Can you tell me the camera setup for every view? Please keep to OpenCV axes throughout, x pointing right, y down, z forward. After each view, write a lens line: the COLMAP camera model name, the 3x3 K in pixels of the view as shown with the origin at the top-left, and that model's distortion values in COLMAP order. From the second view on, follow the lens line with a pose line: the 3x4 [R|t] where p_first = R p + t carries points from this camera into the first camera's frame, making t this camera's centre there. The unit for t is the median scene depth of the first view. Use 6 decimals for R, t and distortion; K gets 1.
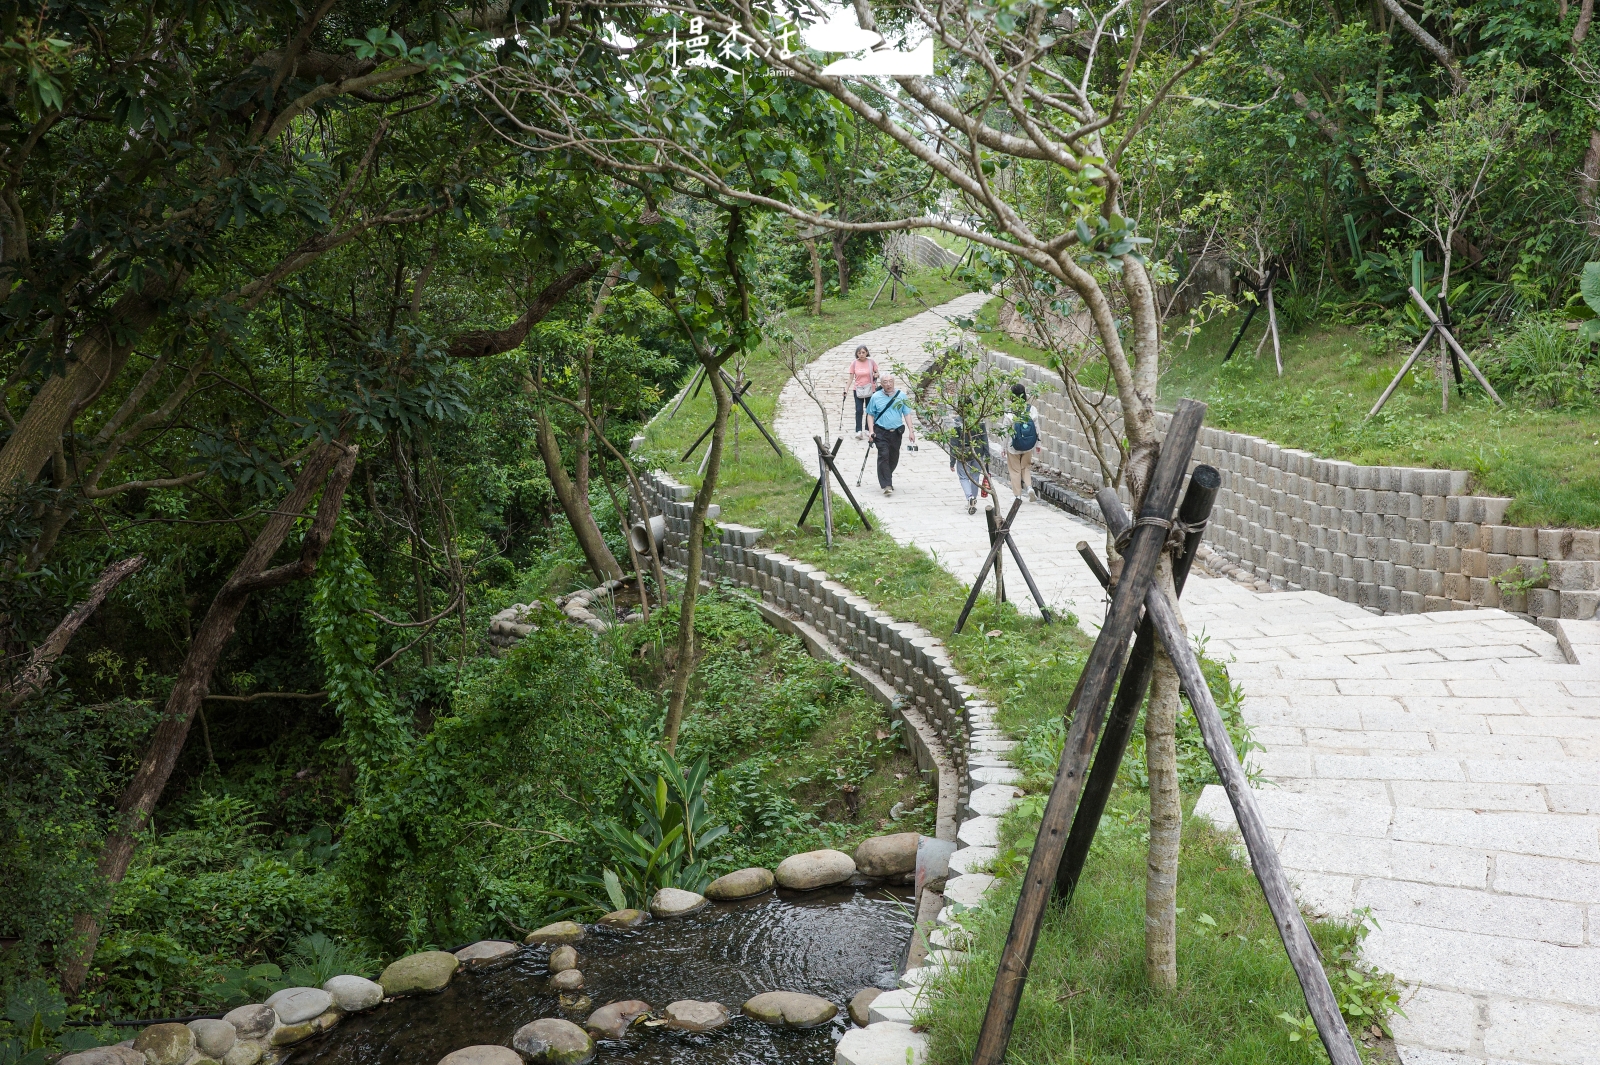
lens RADIAL K [[1804.5, 0, 800.0], [0, 1804.5, 535.3], [0, 0, 1]] dist [0.042707, 0.000000]
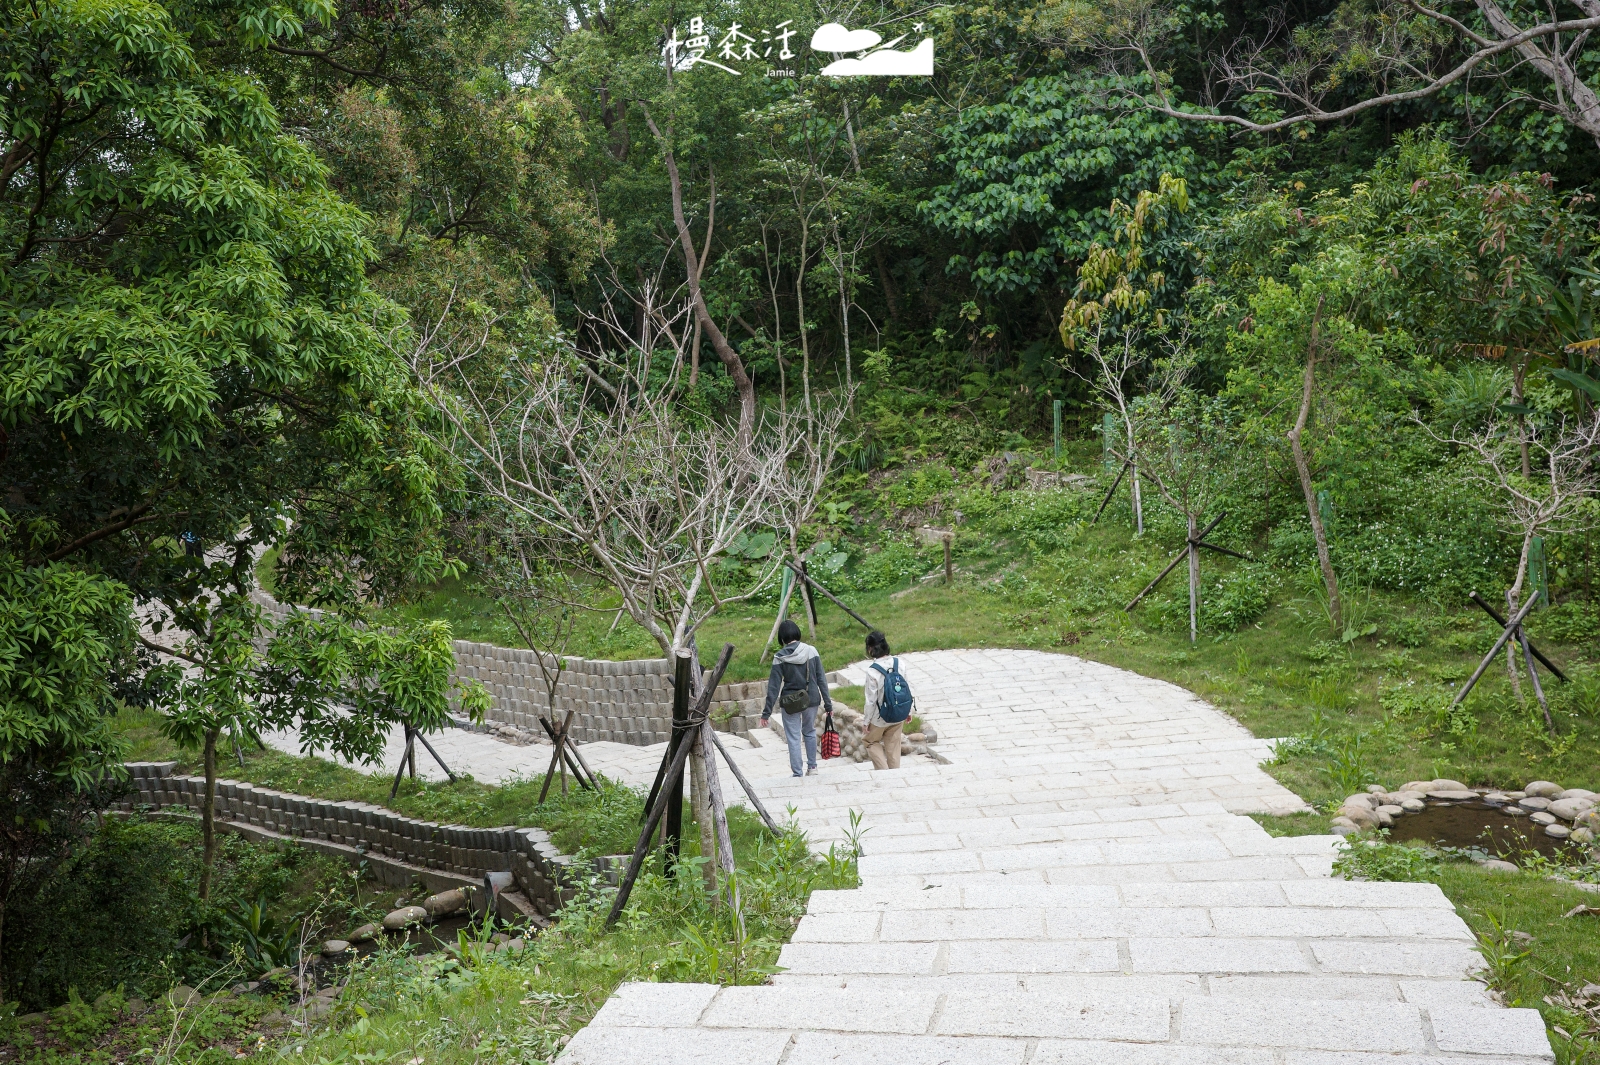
lens RADIAL K [[1804.5, 0, 798.9], [0, 1804.5, 531.2], [0, 0, 1]] dist [0.042707, 0.000000]
pose [[0.885433, -0.079676, 0.457886, -0.291155], [0.133404, 0.987309, -0.086169, 0.007860], [-0.445210, 0.137381, 0.884825, -0.548007]]
